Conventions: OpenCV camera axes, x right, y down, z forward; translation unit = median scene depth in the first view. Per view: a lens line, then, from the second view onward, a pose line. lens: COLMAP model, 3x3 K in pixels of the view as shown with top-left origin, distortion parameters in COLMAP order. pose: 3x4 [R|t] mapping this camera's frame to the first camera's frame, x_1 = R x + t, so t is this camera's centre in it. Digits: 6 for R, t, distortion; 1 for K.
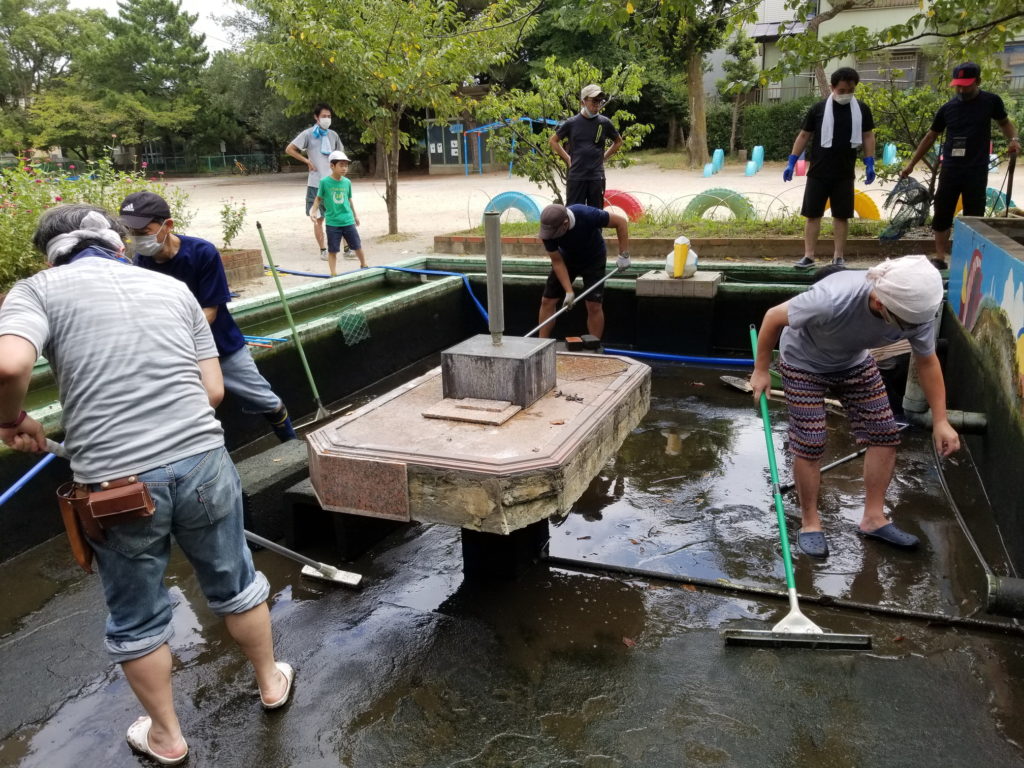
lens RADIAL K [[801.9, 0, 515.3], [0, 801.9, 387.5], [0, 0, 1]] dist [0.022674, -0.040198]
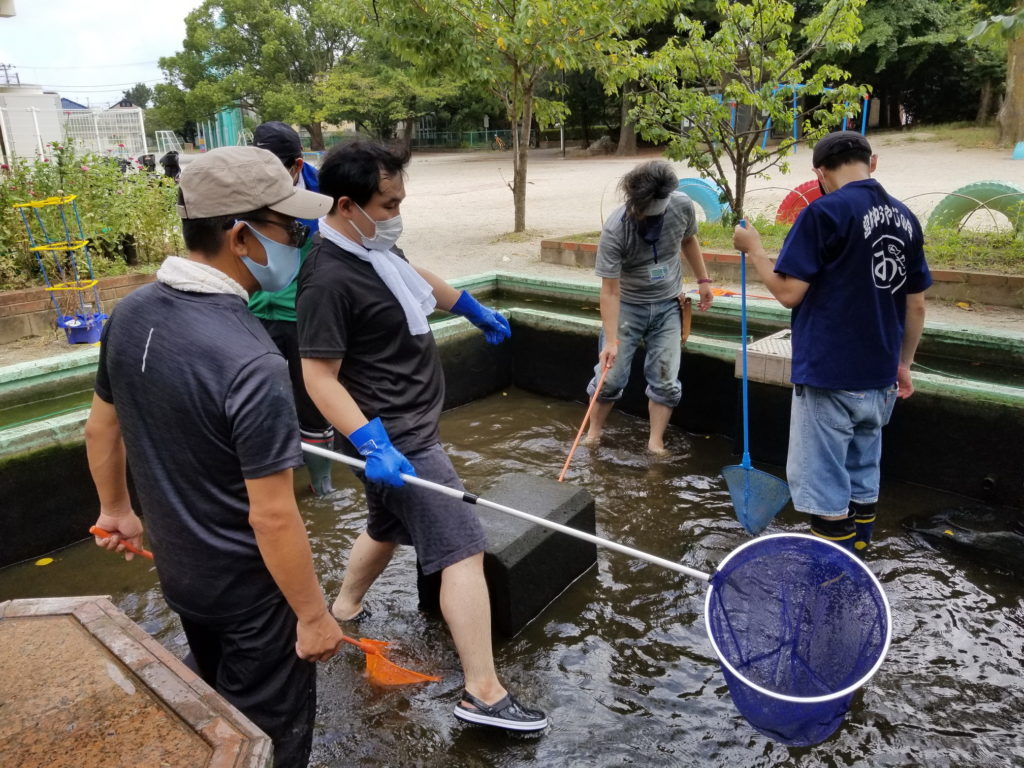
lens RADIAL K [[801.9, 0, 514.5], [0, 801.9, 389.9], [0, 0, 1]] dist [0.022674, -0.040198]
pose [[0.941629, 0.103891, -0.320221, 0.126946], [-0.093588, 0.994480, 0.047444, -0.079396], [0.323382, -0.014705, 0.946154, 0.266649]]
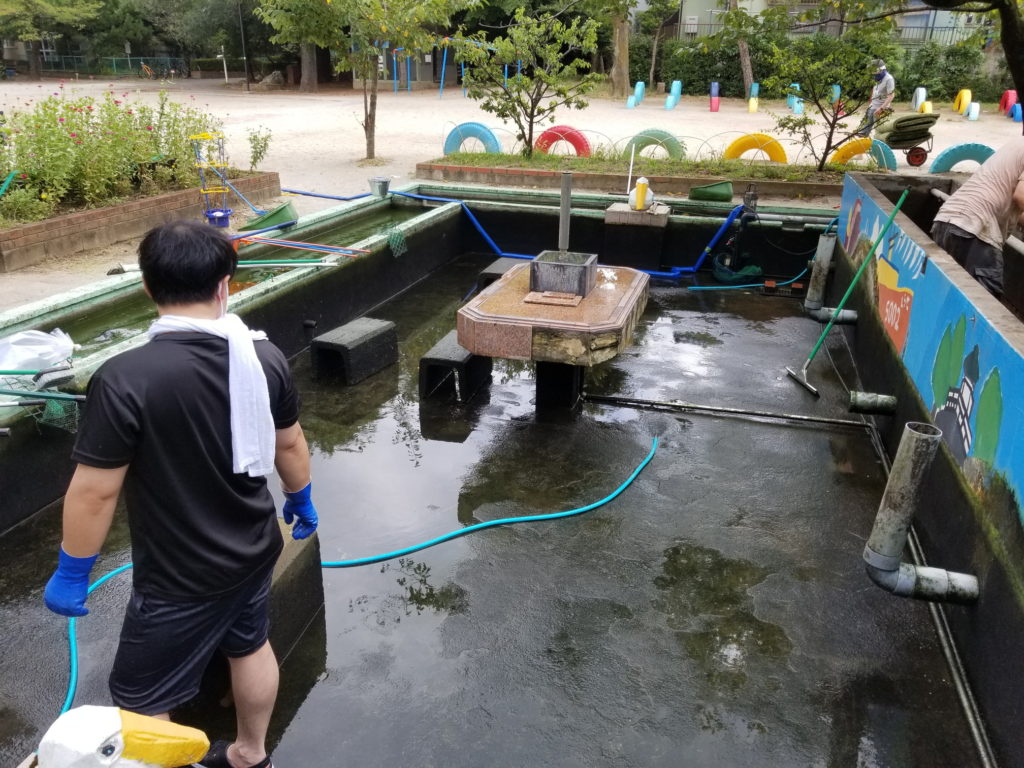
lens RADIAL K [[801.9, 0, 517.1], [0, 801.9, 384.0], [0, 0, 1]] dist [0.022674, -0.040198]
pose [[0.992472, 0.004011, 0.122403, -0.094656], [-0.015401, 0.995617, 0.092245, 0.015643], [-0.121497, -0.093435, 0.988184, -0.173096]]
